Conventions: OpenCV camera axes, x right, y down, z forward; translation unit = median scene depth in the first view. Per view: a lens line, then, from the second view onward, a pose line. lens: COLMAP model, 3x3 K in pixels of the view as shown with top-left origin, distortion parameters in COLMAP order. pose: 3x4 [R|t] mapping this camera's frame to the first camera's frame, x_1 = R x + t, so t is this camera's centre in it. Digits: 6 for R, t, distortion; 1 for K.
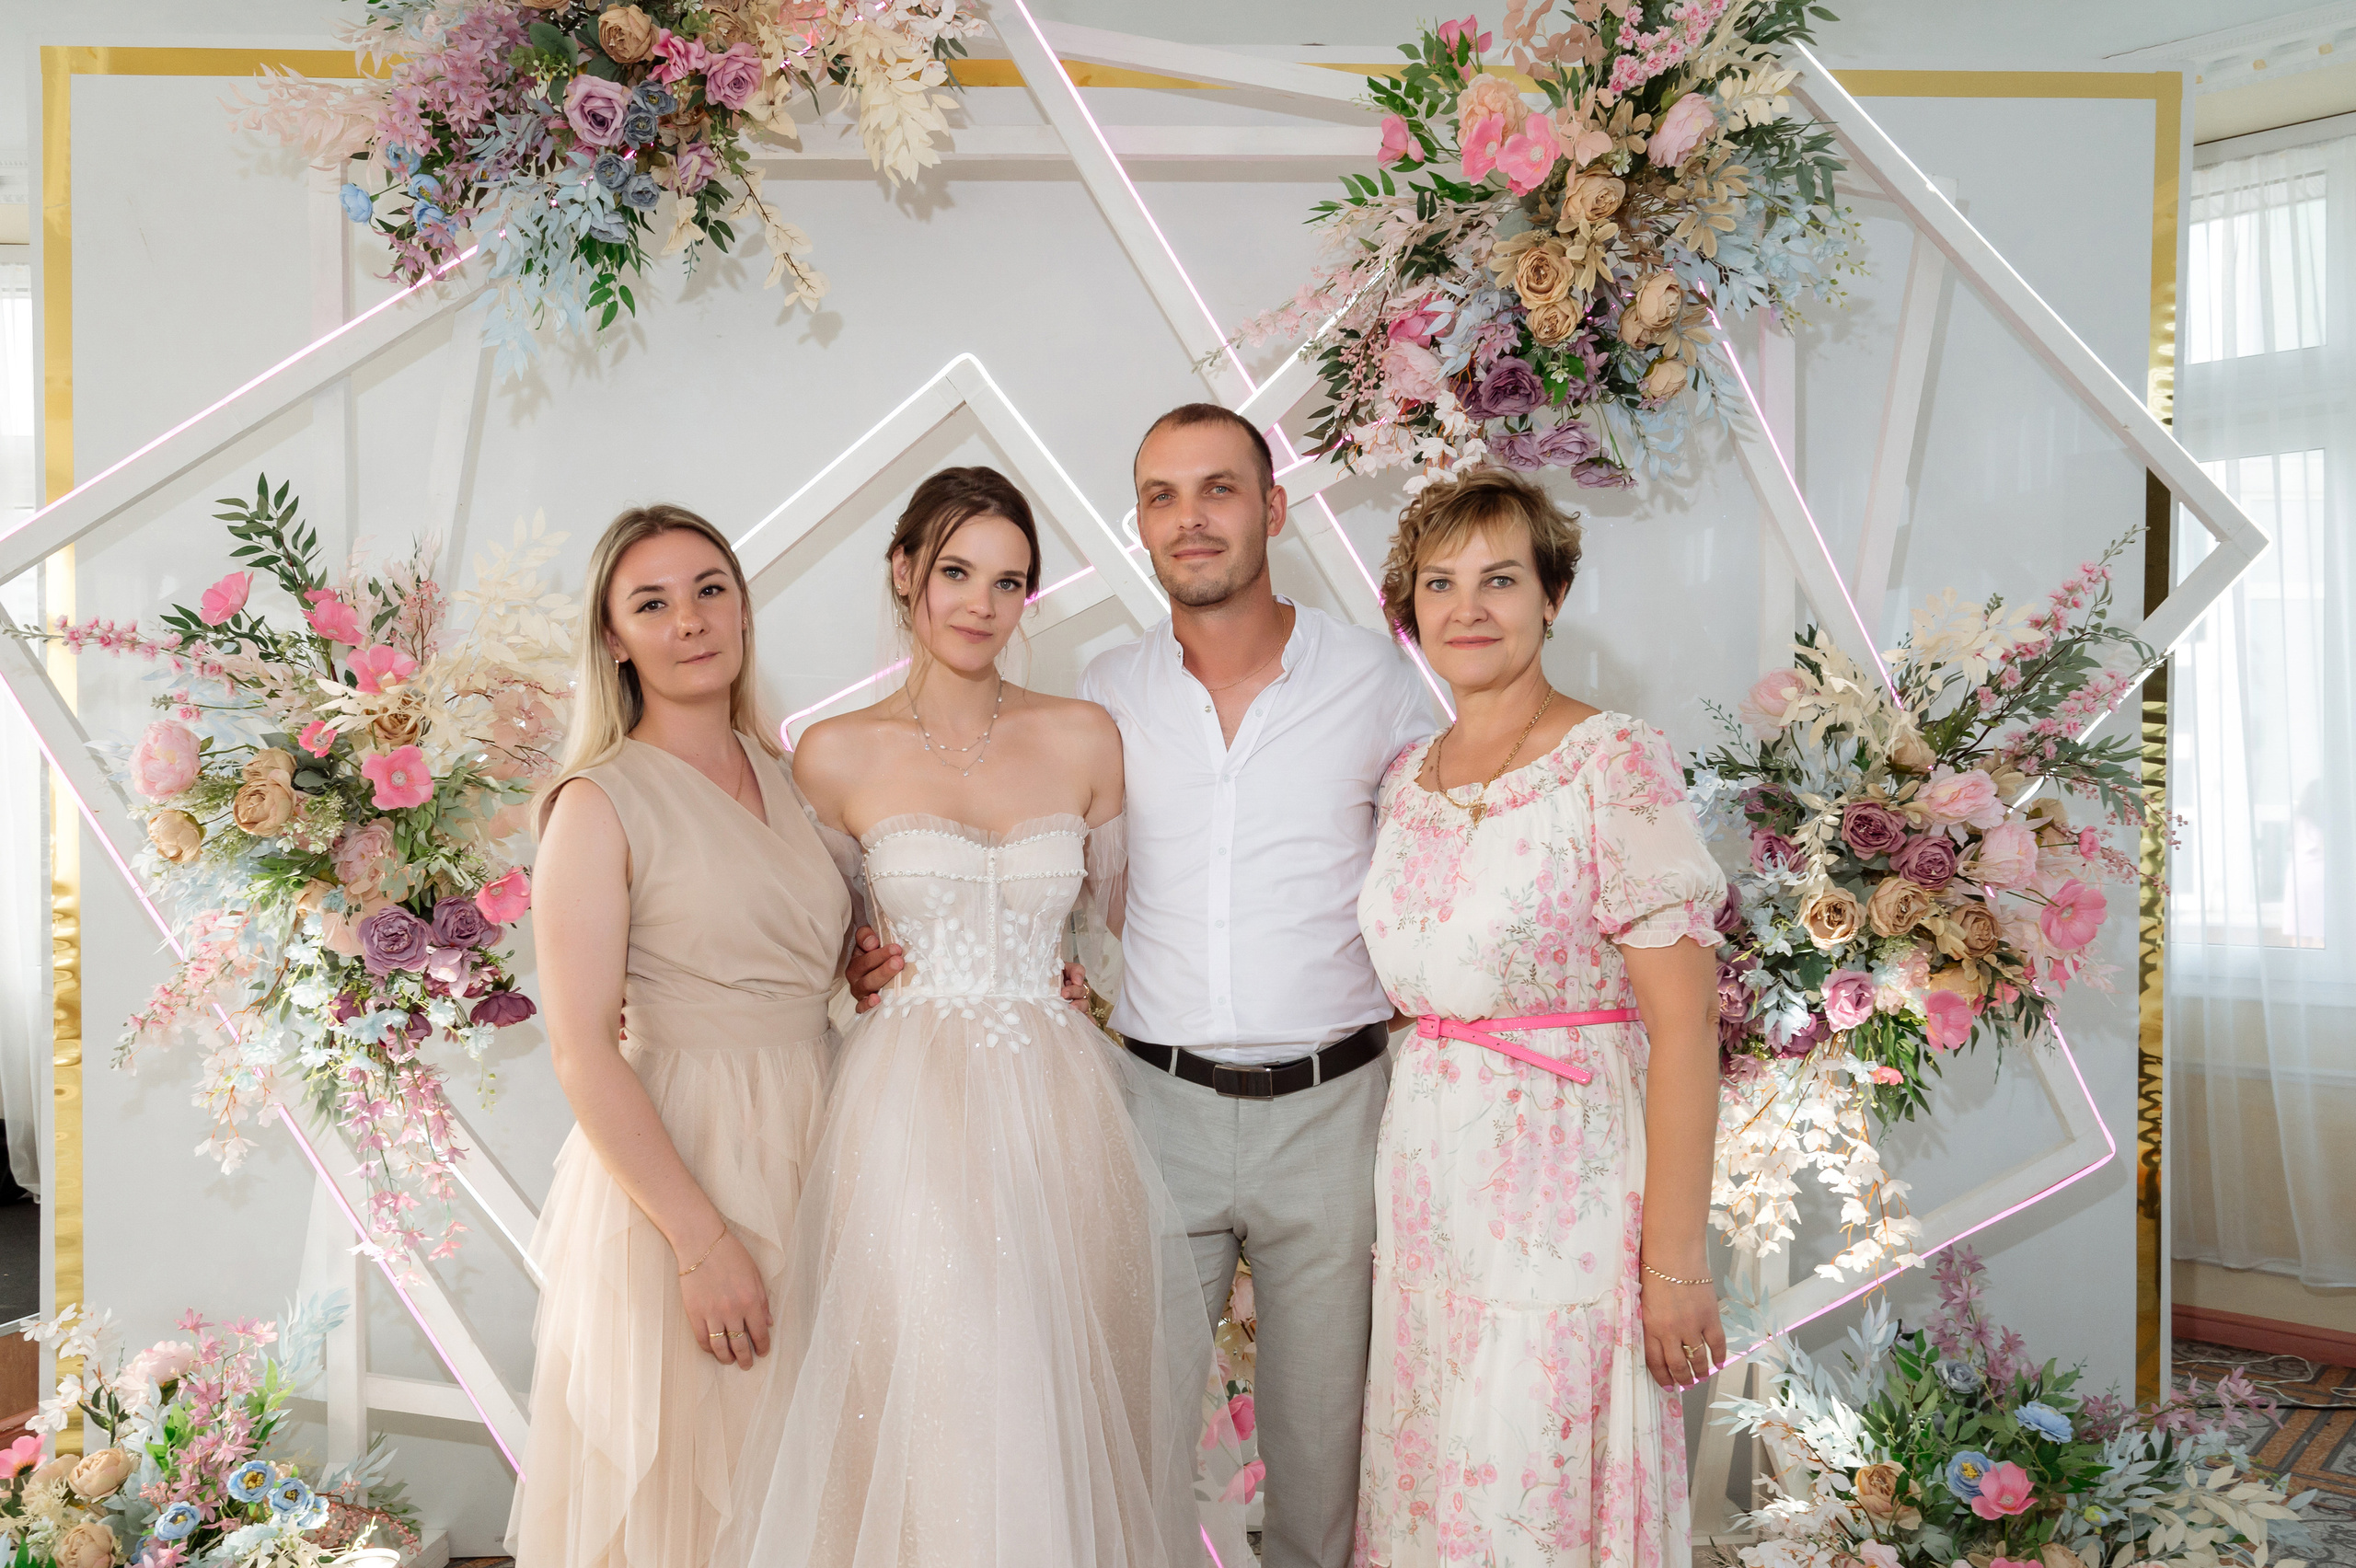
lens RADIAL K [[2468.3, 0, 1178.0], [0, 2468.3, 784.0], [0, 0, 1]] dist [-0.008936, 0.025164]
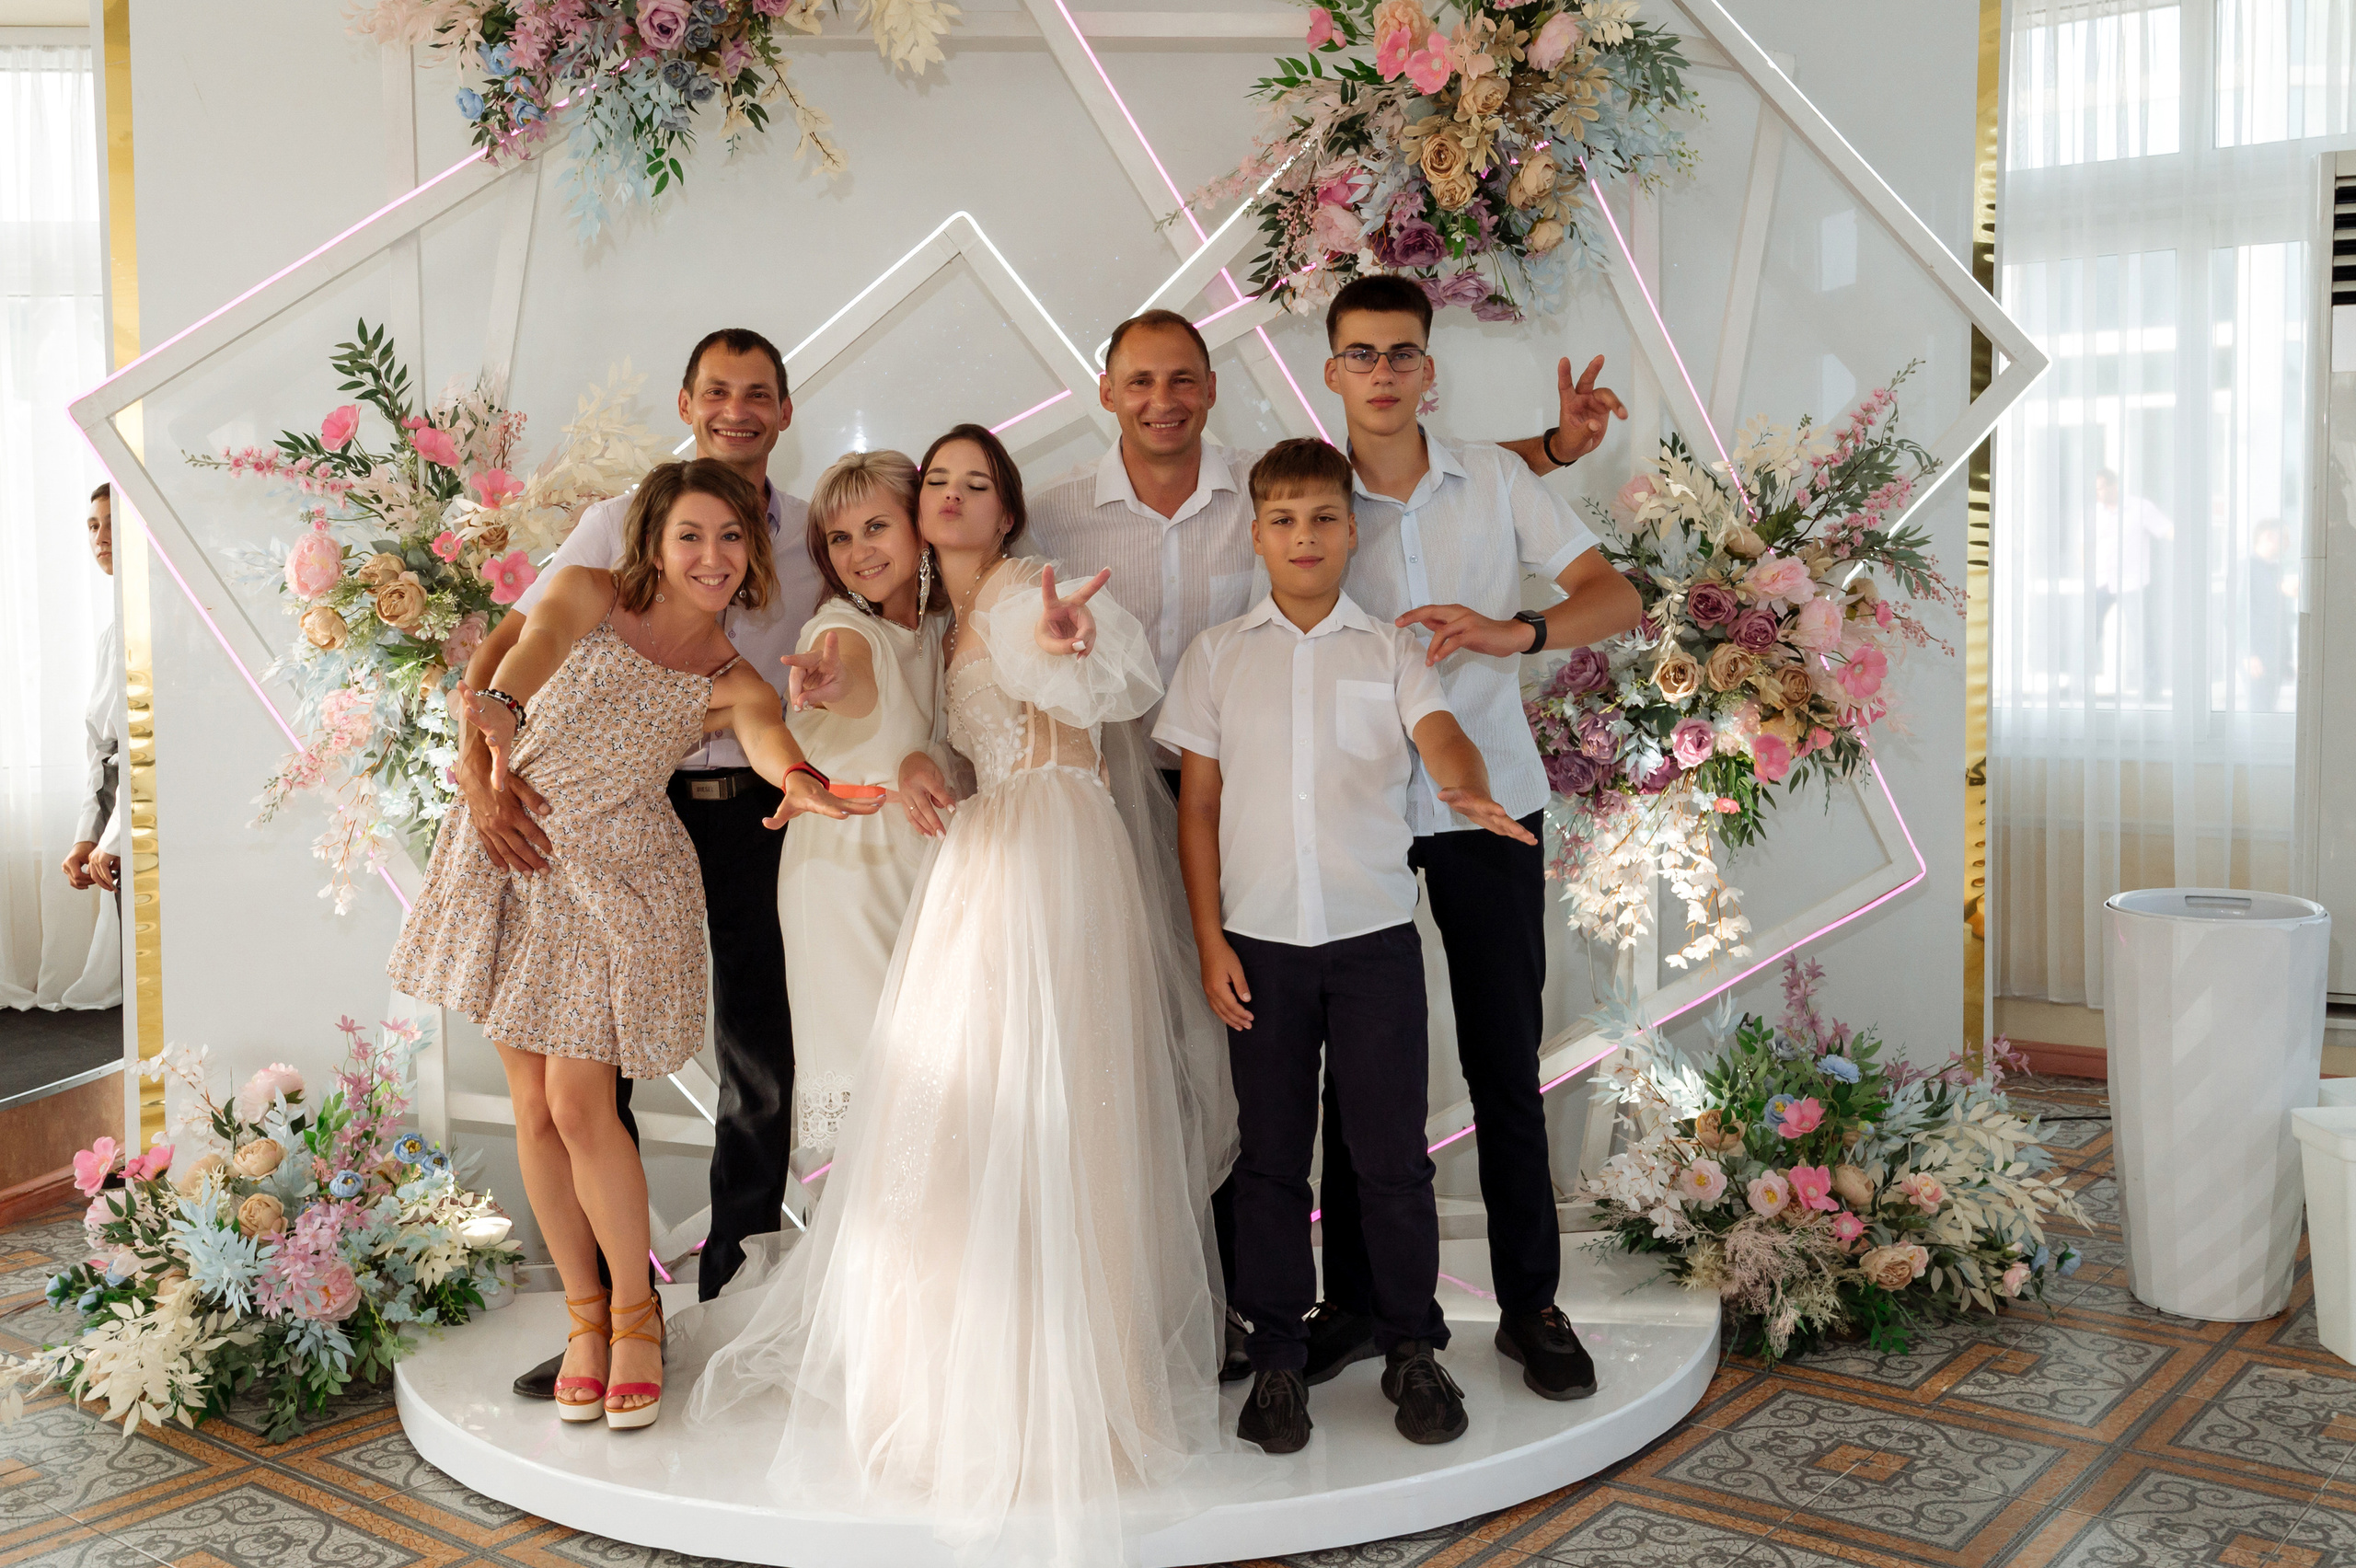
lens RADIAL K [[2468.3, 0, 1178.0], [0, 2468.3, 784.0], [0, 0, 1]] dist [-0.008936, 0.025164]
pose [[0.999455, -0.014967, 0.029408, -0.022713], [0.012308, 0.995992, 0.088591, -0.005051], [-0.030616, -0.088181, 0.995634, -0.223652]]
